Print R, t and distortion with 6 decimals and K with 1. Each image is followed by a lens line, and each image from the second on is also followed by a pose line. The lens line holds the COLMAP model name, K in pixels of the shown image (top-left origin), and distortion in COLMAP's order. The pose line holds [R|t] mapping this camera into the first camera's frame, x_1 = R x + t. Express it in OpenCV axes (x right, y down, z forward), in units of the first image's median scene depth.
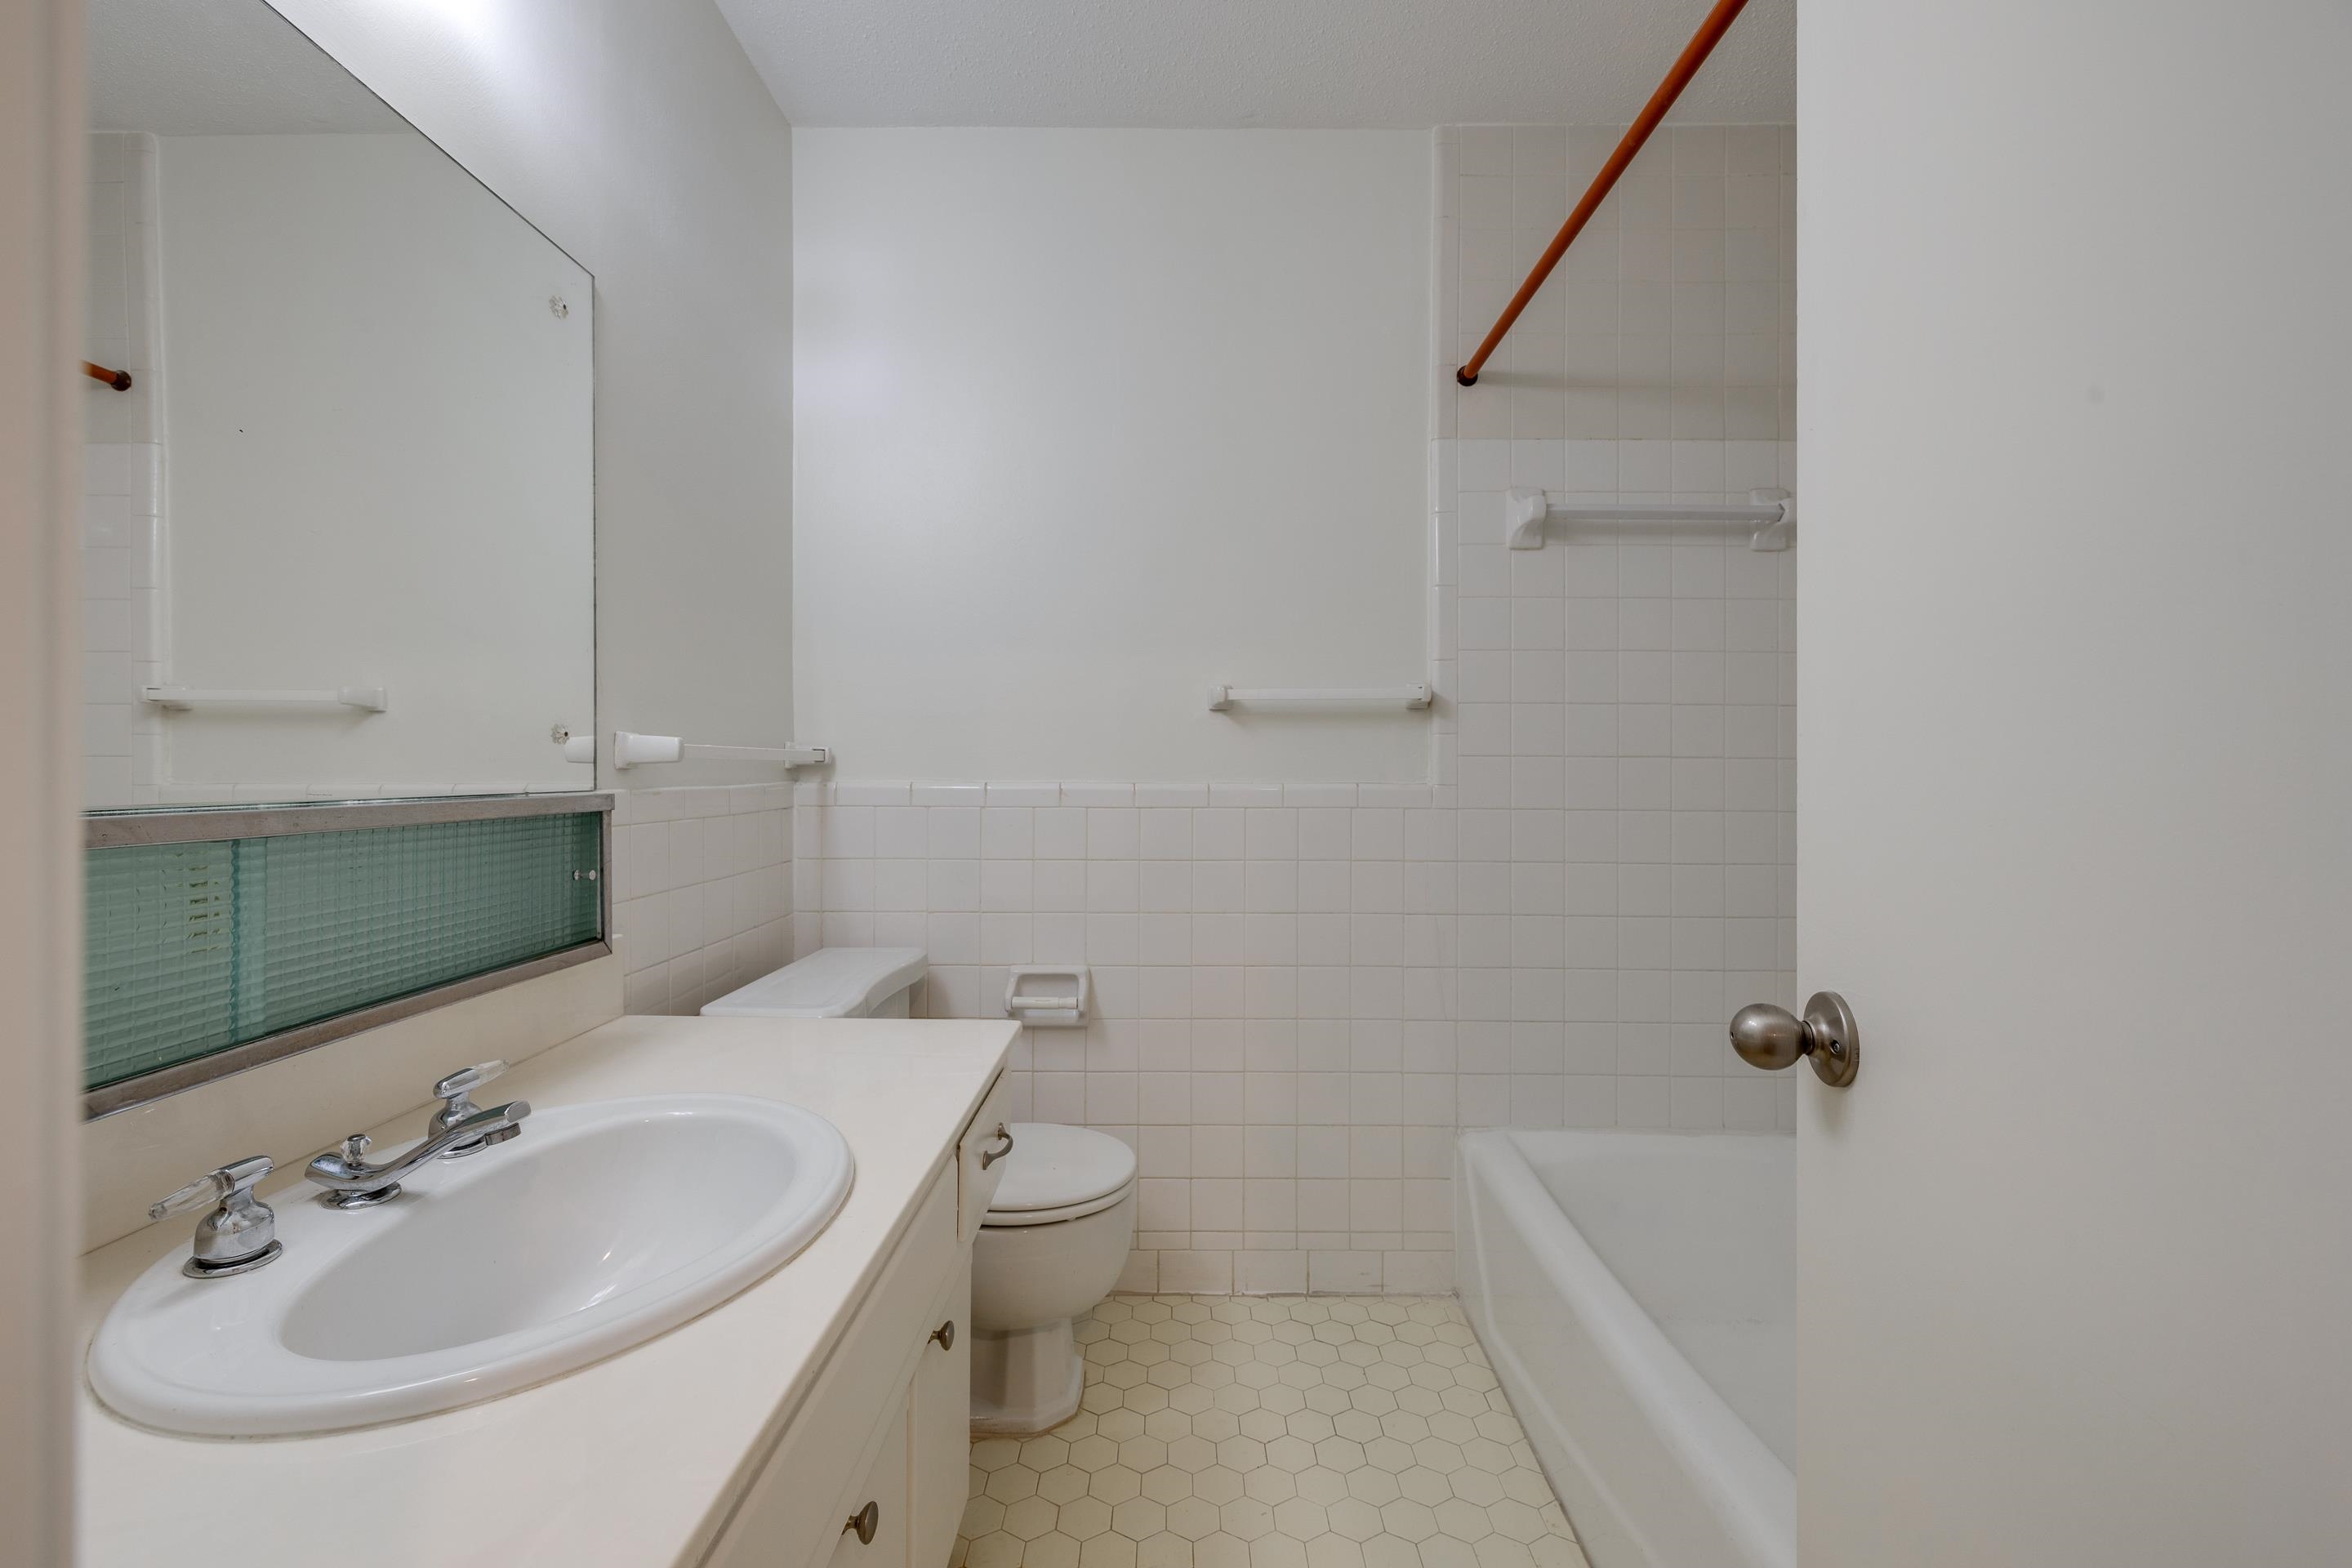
lens RADIAL K [[1017.0, 0, 1177.2], [0, 1017.0, 776.0], [0, 0, 1]] dist [0.004152, -0.000886]
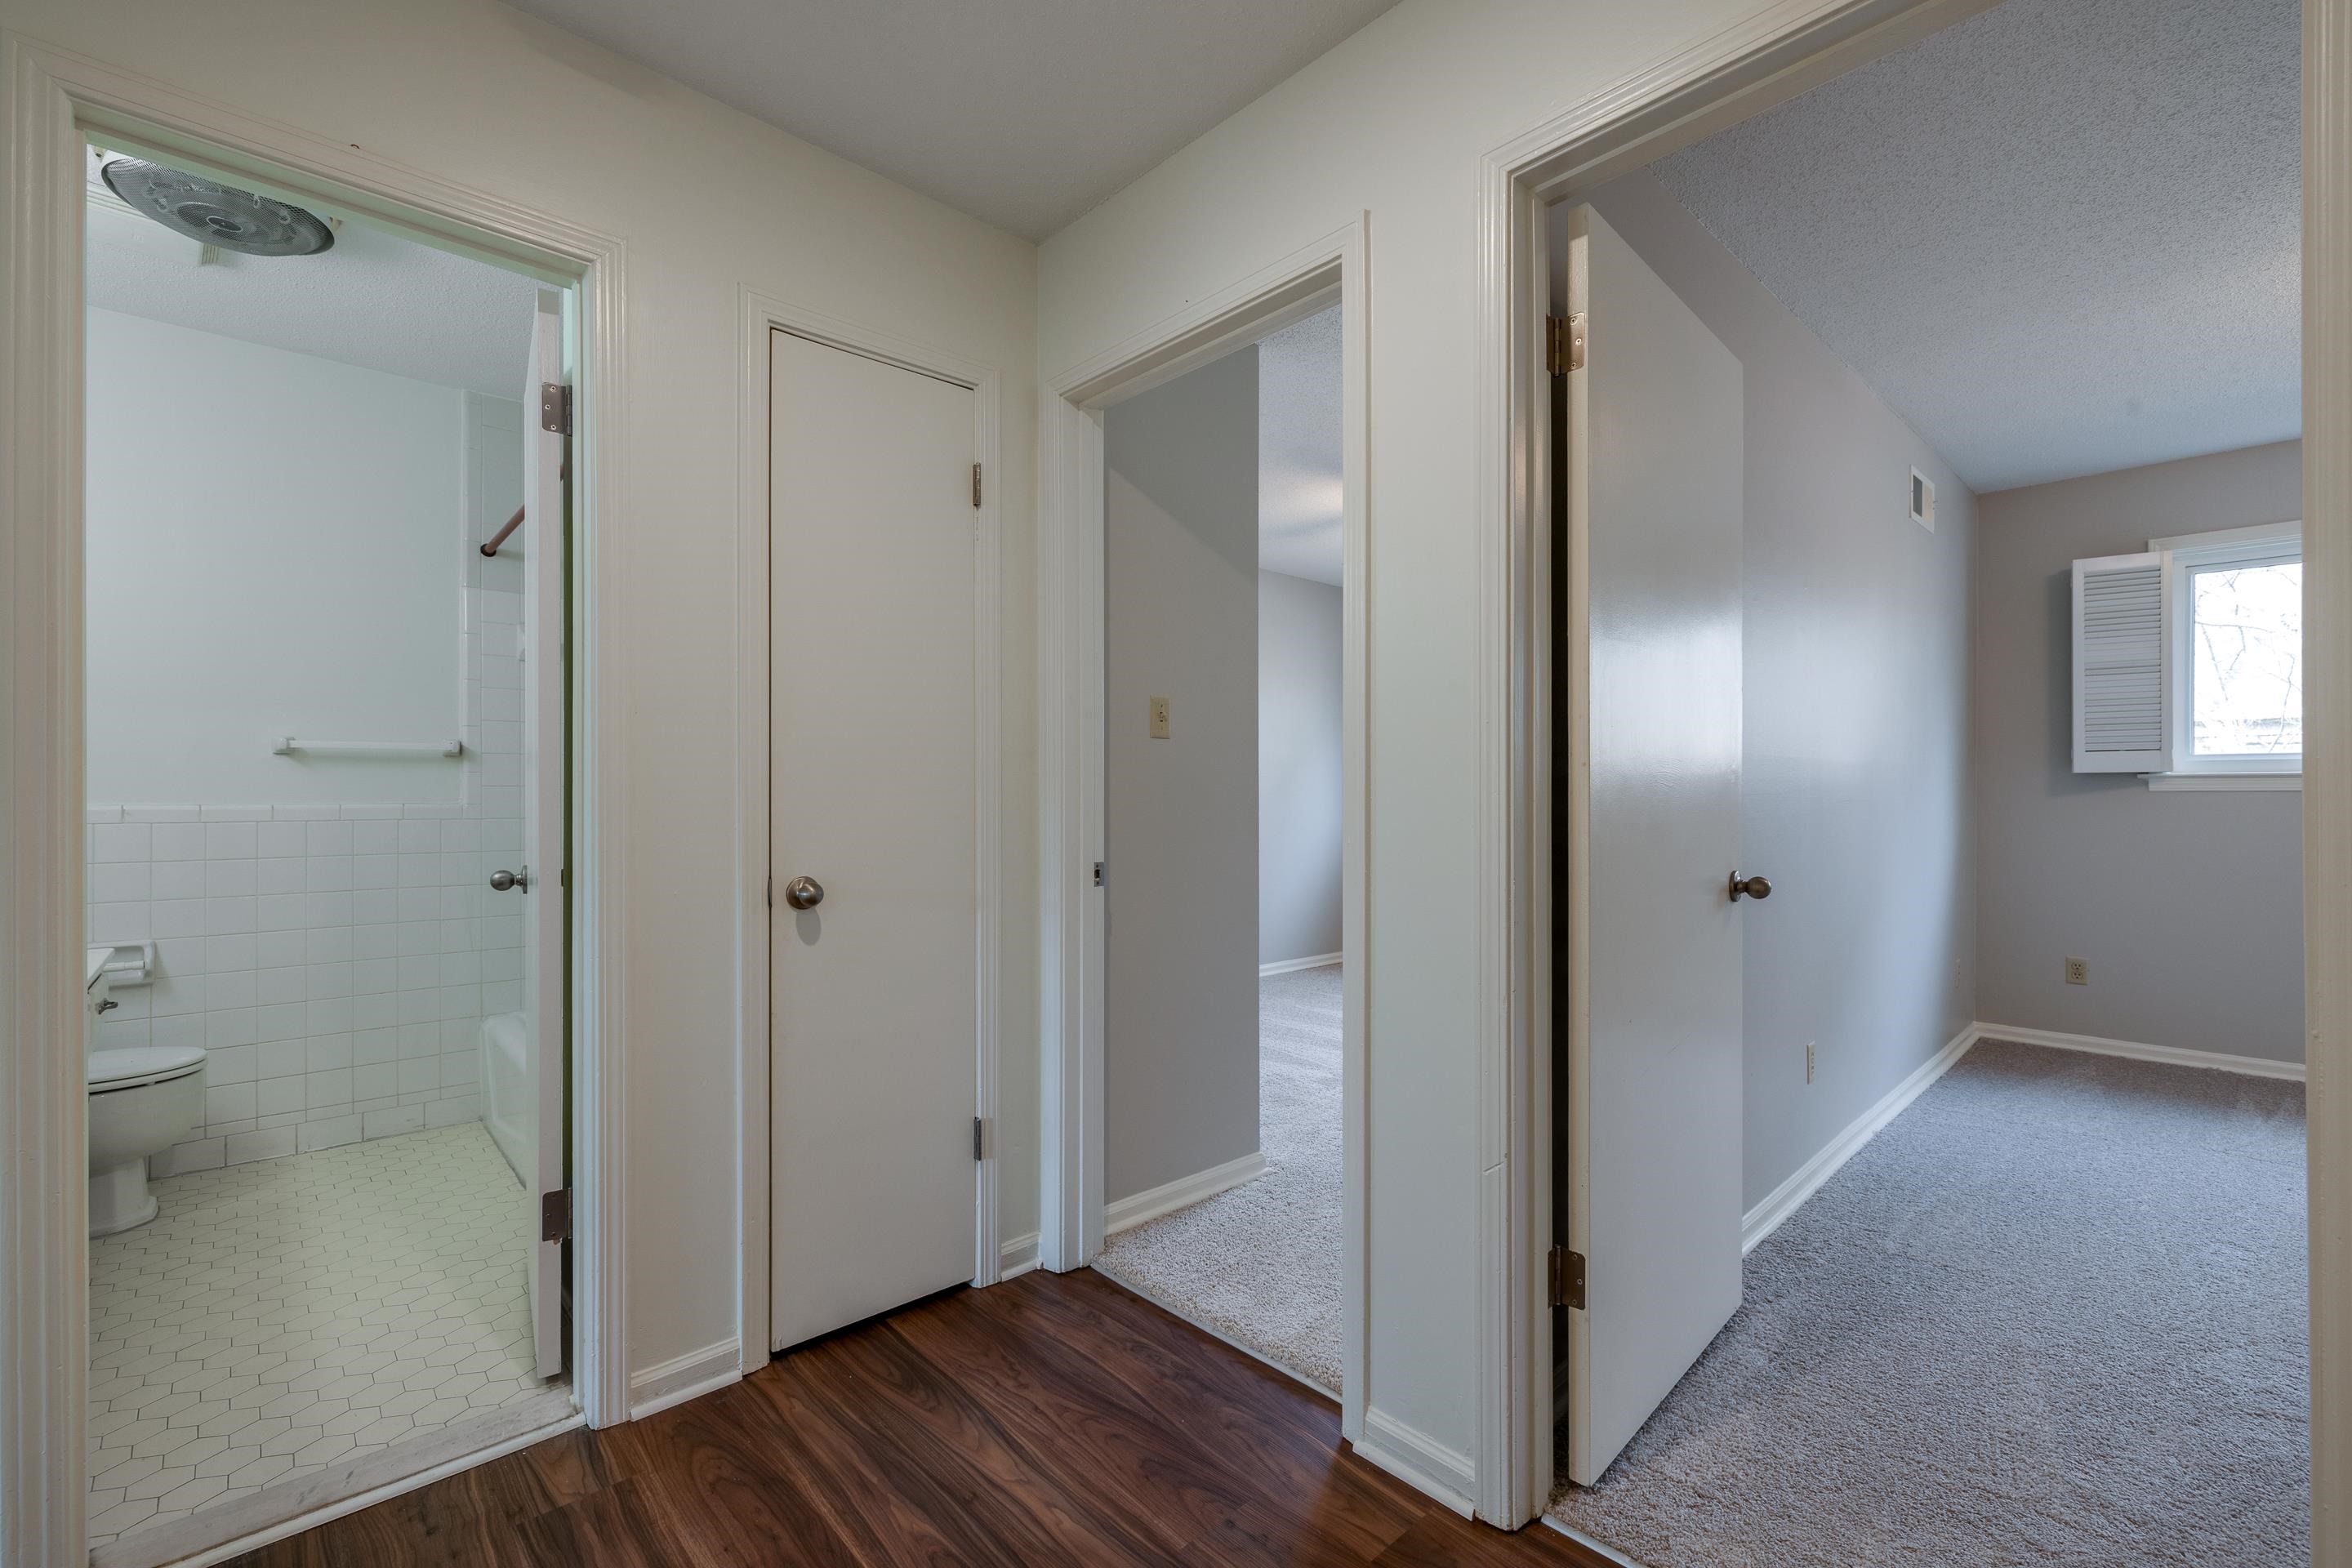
lens RADIAL K [[1003.8, 0, 1188.5], [0, 1003.8, 795.2], [0, 0, 1]] dist [0.006721, -0.003334]
pose [[0.725212, -0.003367, 0.688517, -0.010274], [0.004389, 0.999990, 0.000268, -0.000668], [-0.688512, 0.002827, 0.725220, -0.939502]]
